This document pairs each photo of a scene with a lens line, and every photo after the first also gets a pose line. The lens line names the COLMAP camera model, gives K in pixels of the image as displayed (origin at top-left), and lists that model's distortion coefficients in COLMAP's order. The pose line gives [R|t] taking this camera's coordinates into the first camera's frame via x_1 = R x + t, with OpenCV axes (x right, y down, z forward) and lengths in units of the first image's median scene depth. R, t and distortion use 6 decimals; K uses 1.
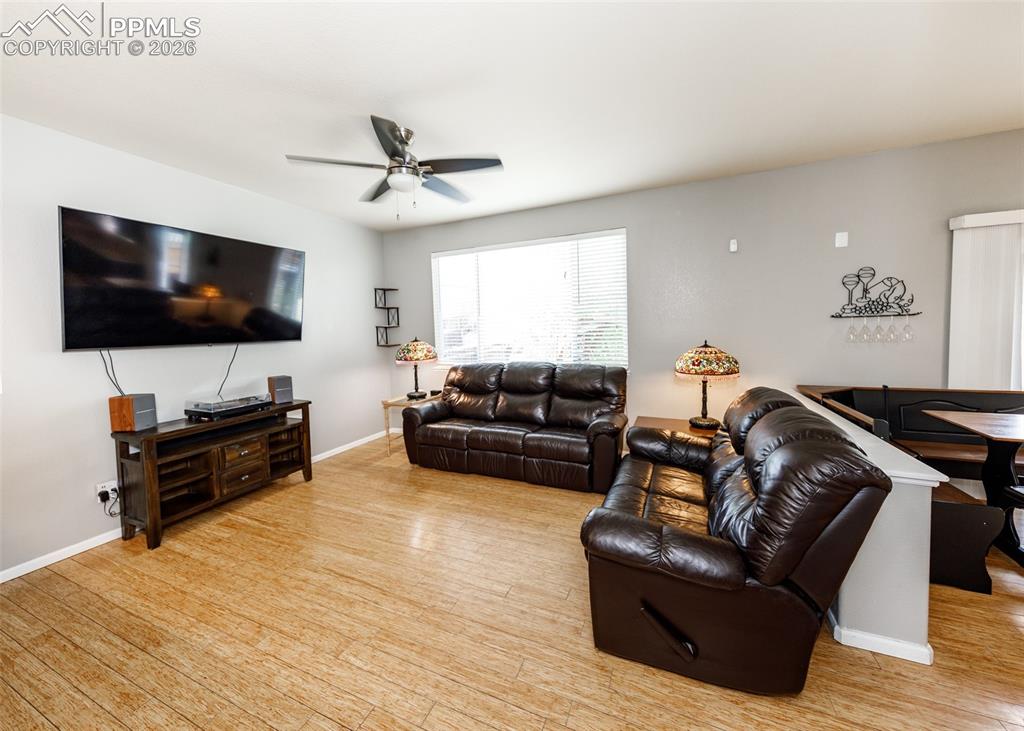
lens RADIAL K [[373.3, 0, 528.0], [0, 373.3, 350.5], [0, 0, 1]] dist [0.000331, -0.000070]
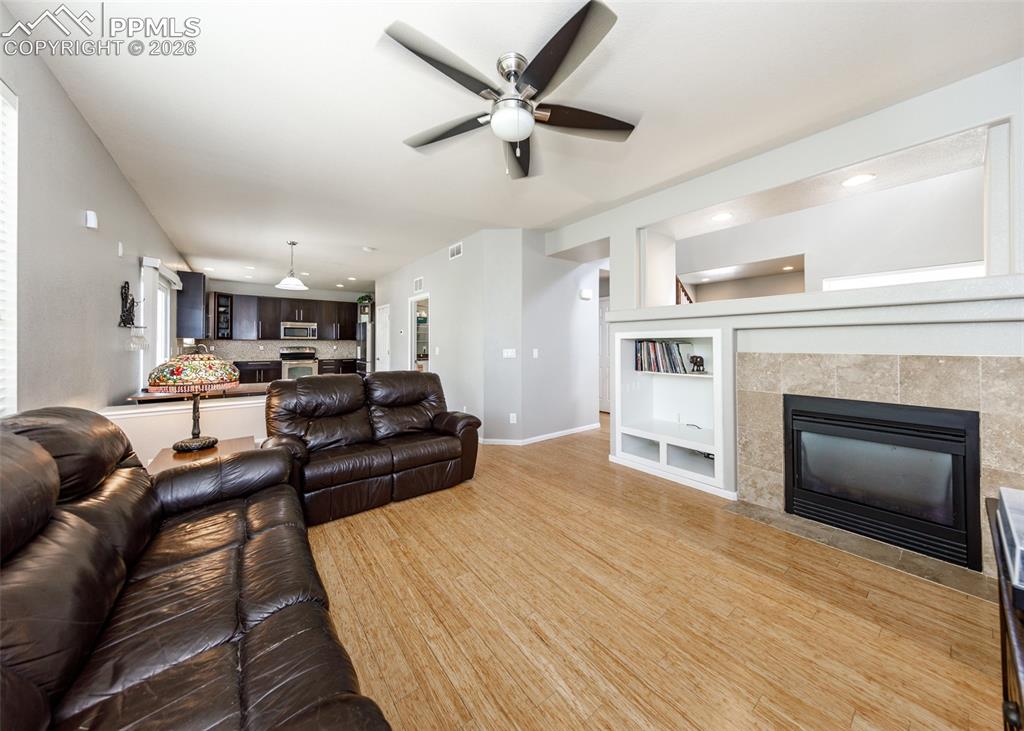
lens RADIAL K [[358.1, 0, 522.8], [0, 358.1, 336.9], [0, 0, 1]] dist [-0.001367, -0.000101]
pose [[-0.869721, 0.037192, 0.492140, -0.571753], [0.056196, 0.998134, 0.023880, -0.023779], [-0.490333, 0.048425, -0.870189, 1.344088]]
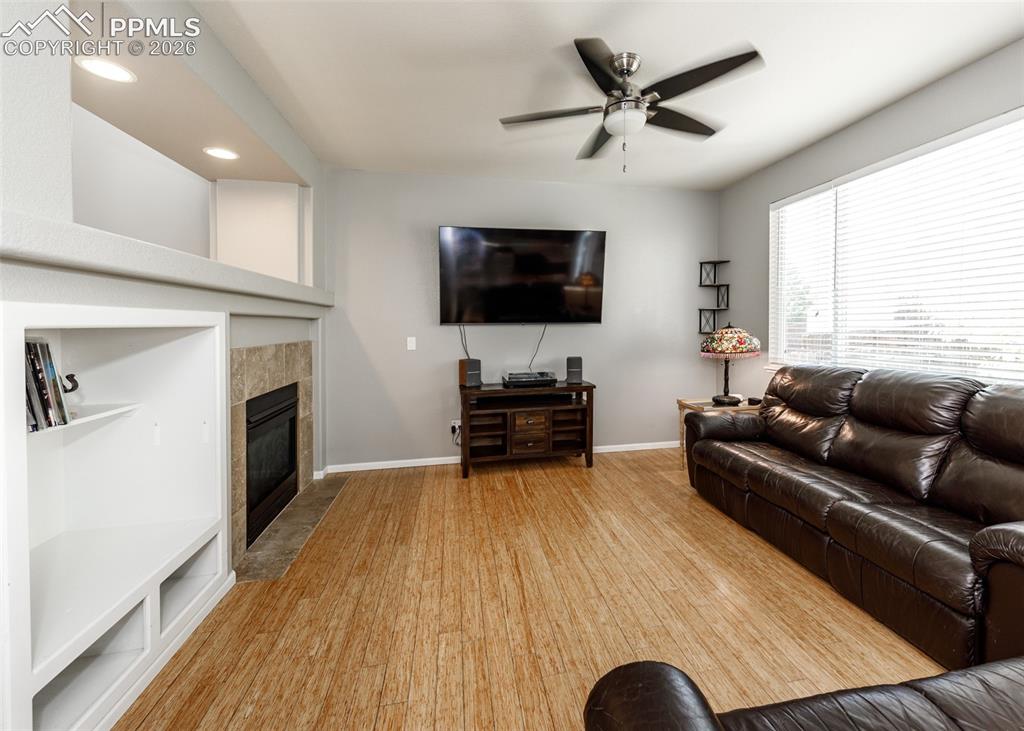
lens RADIAL K [[429.3, 0, 530.9], [0, 429.3, 335.1], [0, 0, 1]] dist [0.002266, 0.000150]
pose [[0.545218, 0.042072, -0.837238, 0.285018], [-0.056470, 0.998314, 0.013393, 0.000566], [0.836390, 0.039977, 0.546674, 0.287411]]
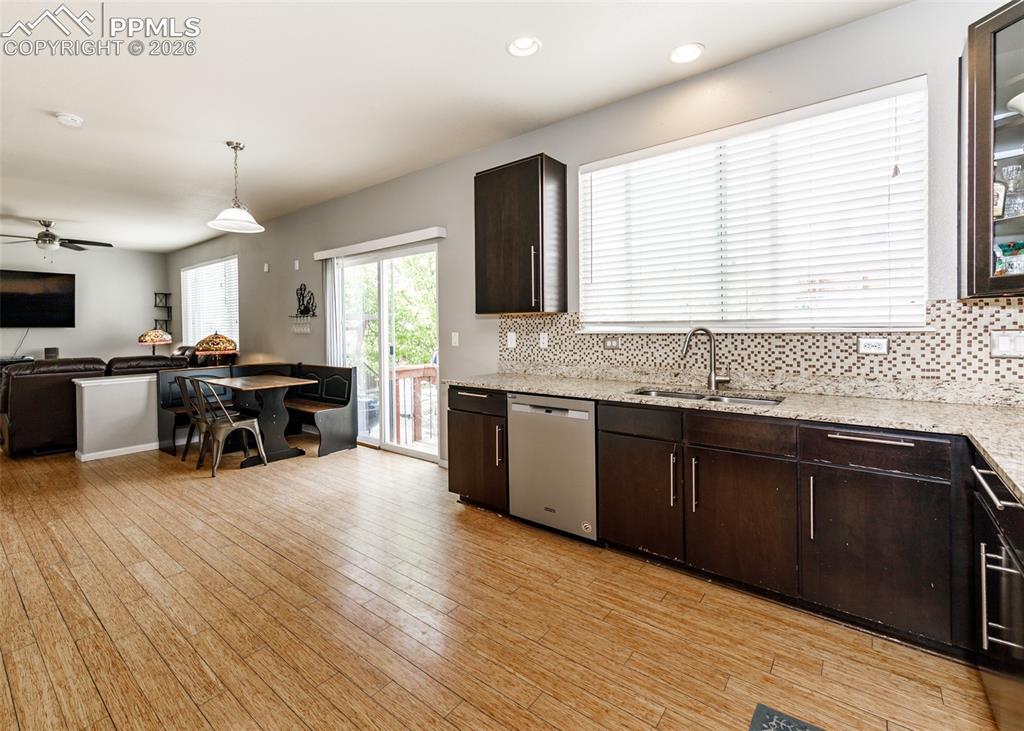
lens RADIAL K [[474.8, 0, 511.1], [0, 474.8, 335.3], [0, 0, 1]] dist [-0.001135, -0.000566]
pose [[0.961222, 0.022433, -0.274860, 2.230938], [-0.033189, 0.998852, -0.034545, 0.020442], [0.273770, 0.042328, 0.960863, -0.592132]]
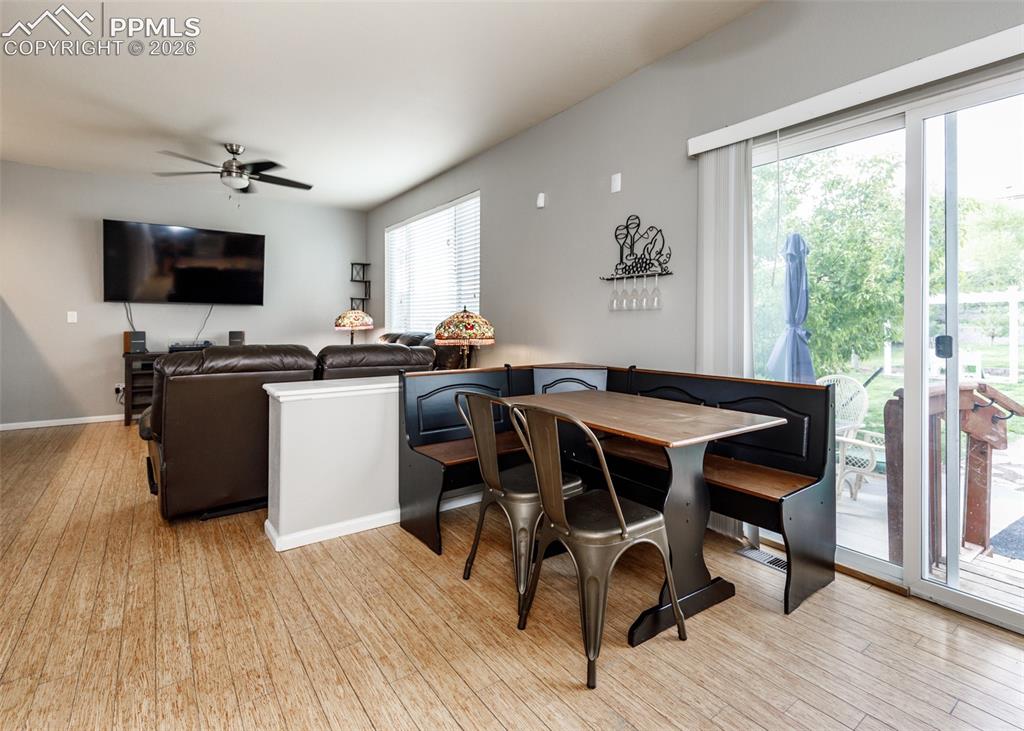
lens RADIAL K [[508.2, 0, 528.2], [0, 508.2, 332.1], [0, 0, 1]] dist [0.001357, -0.000342]
pose [[0.859687, 0.041013, -0.509173, 1.266748], [-0.061647, 0.997816, -0.023712, 0.060440], [0.507088, 0.051774, 0.860338, -0.018149]]
